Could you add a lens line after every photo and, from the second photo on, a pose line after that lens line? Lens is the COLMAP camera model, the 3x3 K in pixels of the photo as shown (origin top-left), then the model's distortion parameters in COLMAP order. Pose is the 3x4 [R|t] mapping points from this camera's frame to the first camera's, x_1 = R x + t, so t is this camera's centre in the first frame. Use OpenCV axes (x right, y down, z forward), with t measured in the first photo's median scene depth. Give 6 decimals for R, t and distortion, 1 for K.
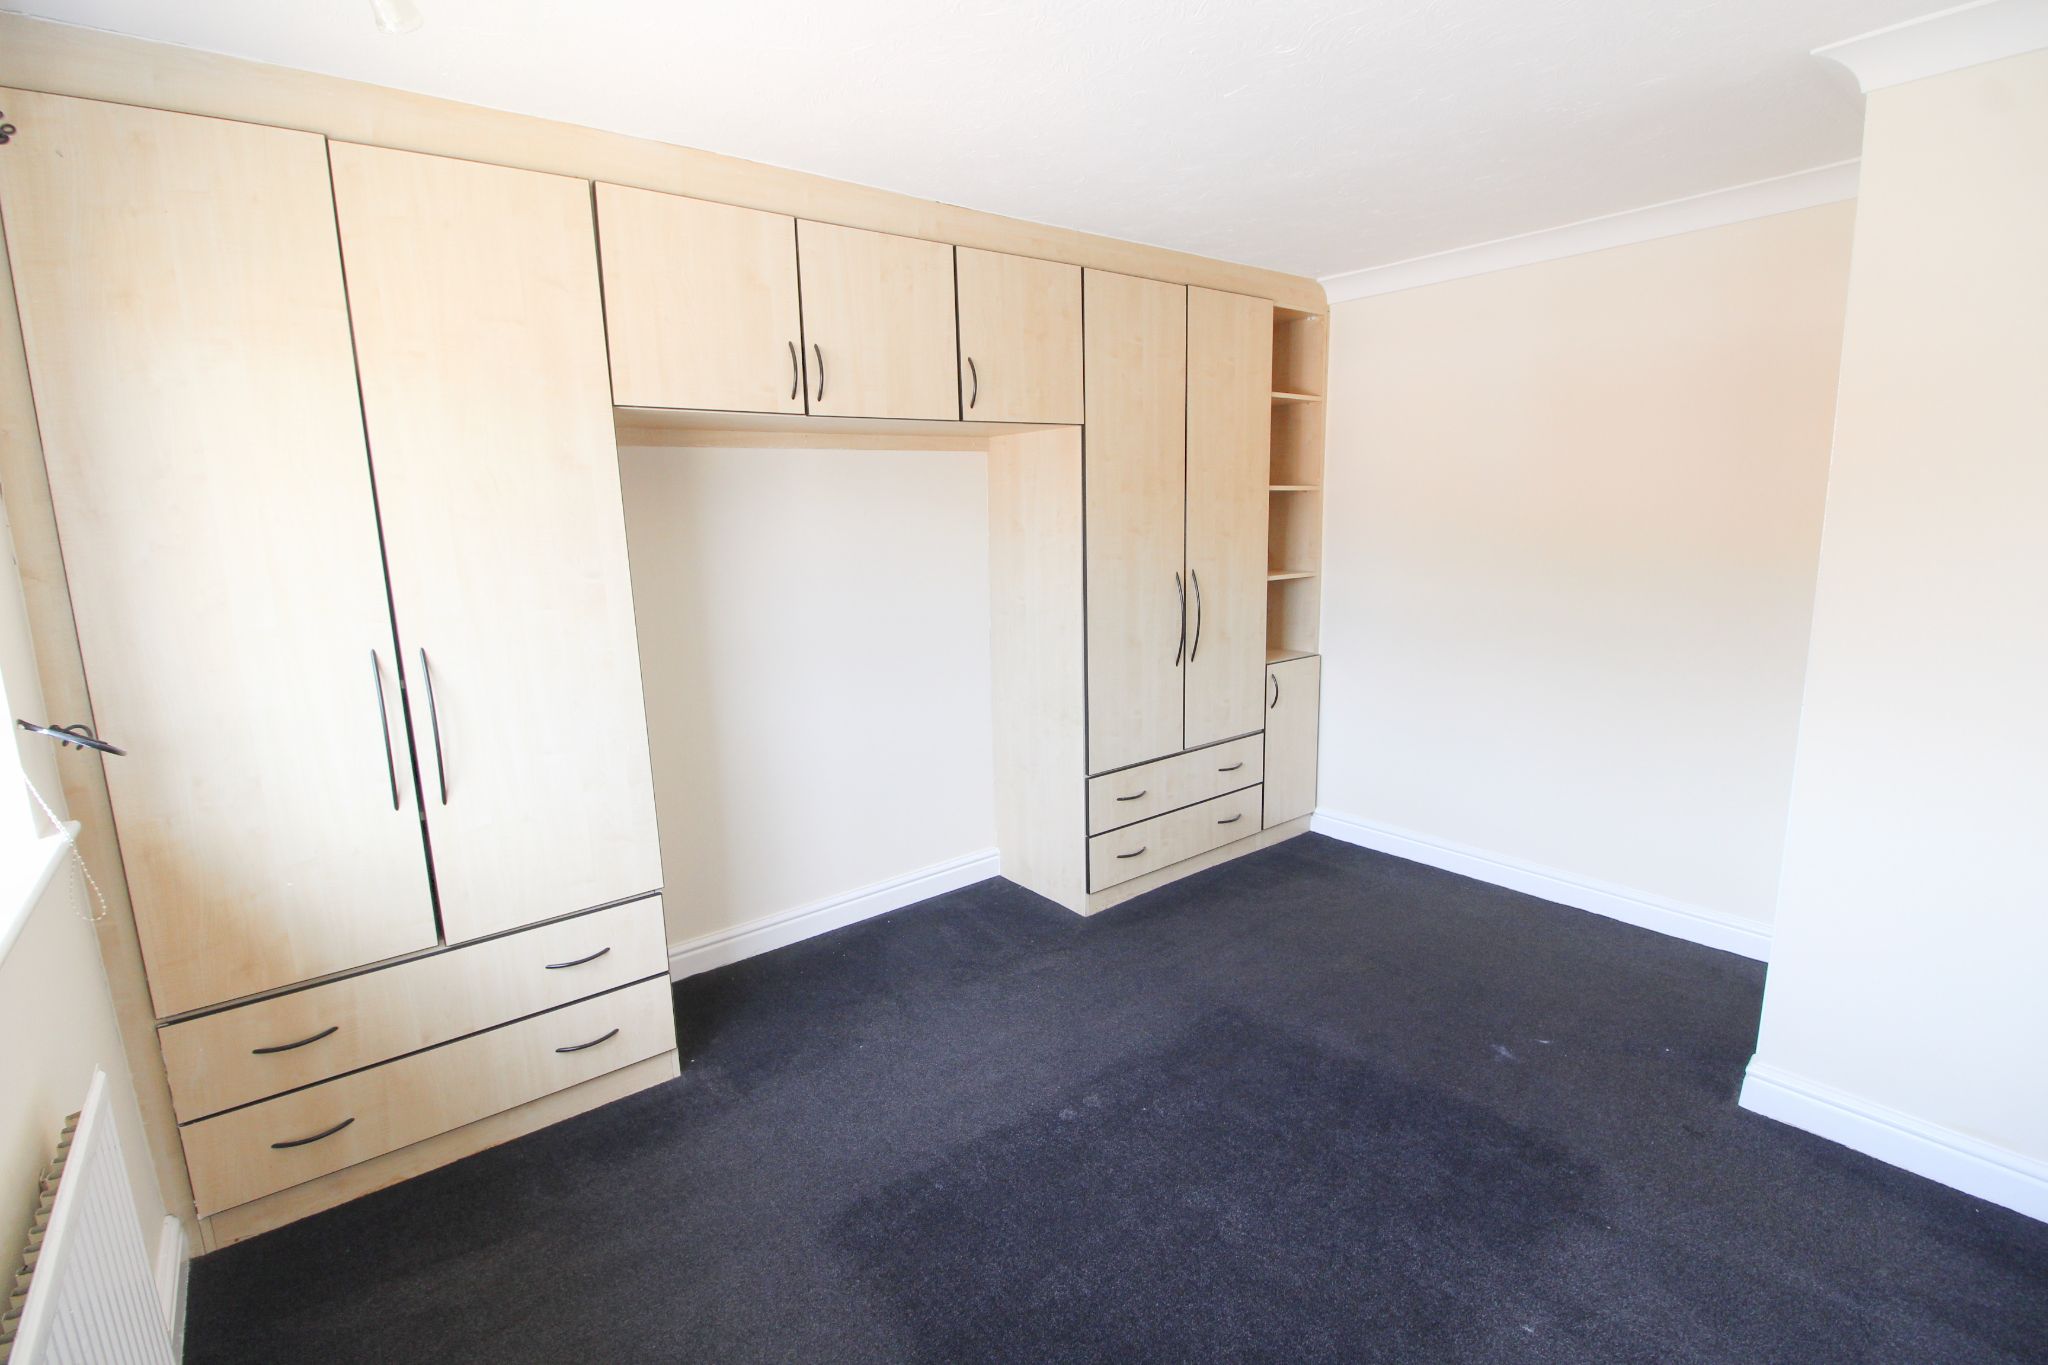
lens RADIAL K [[945.6, 0, 1018.4], [0, 945.6, 681.5], [0, 0, 1]] dist [-0.017896, -0.003688]
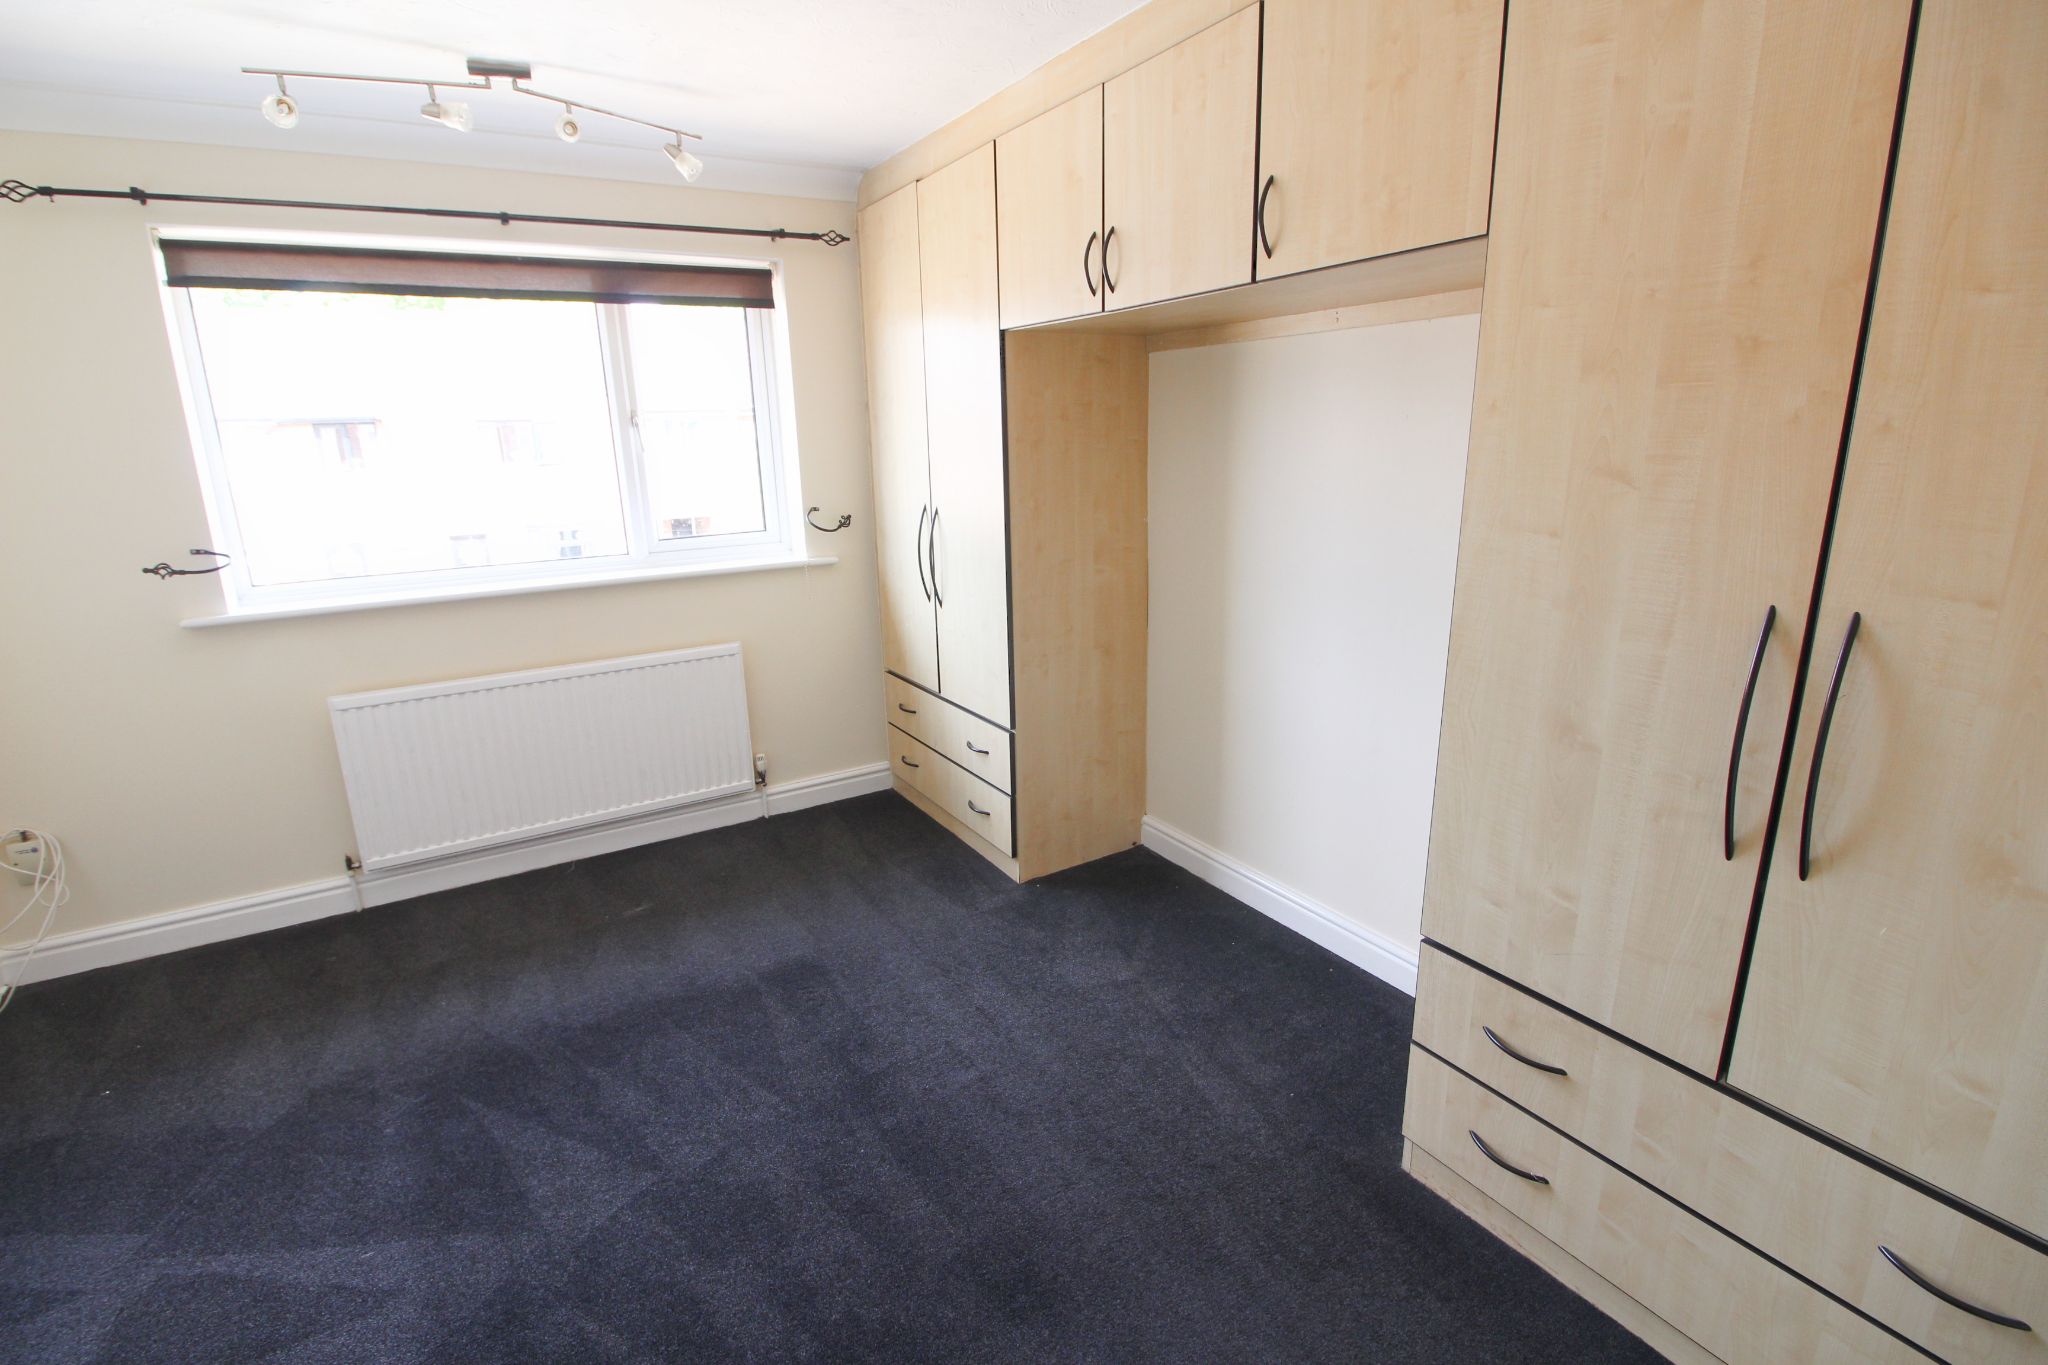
lens RADIAL K [[945.6, 0, 1018.4], [0, 945.6, 680.0], [0, 0, 1]] dist [-0.017896, -0.003688]
pose [[-0.133177, 0.283418, -0.949704, 0.662416], [-0.155923, 0.940315, 0.302482, -0.185477], [0.978750, 0.188364, -0.081037, 0.935232]]
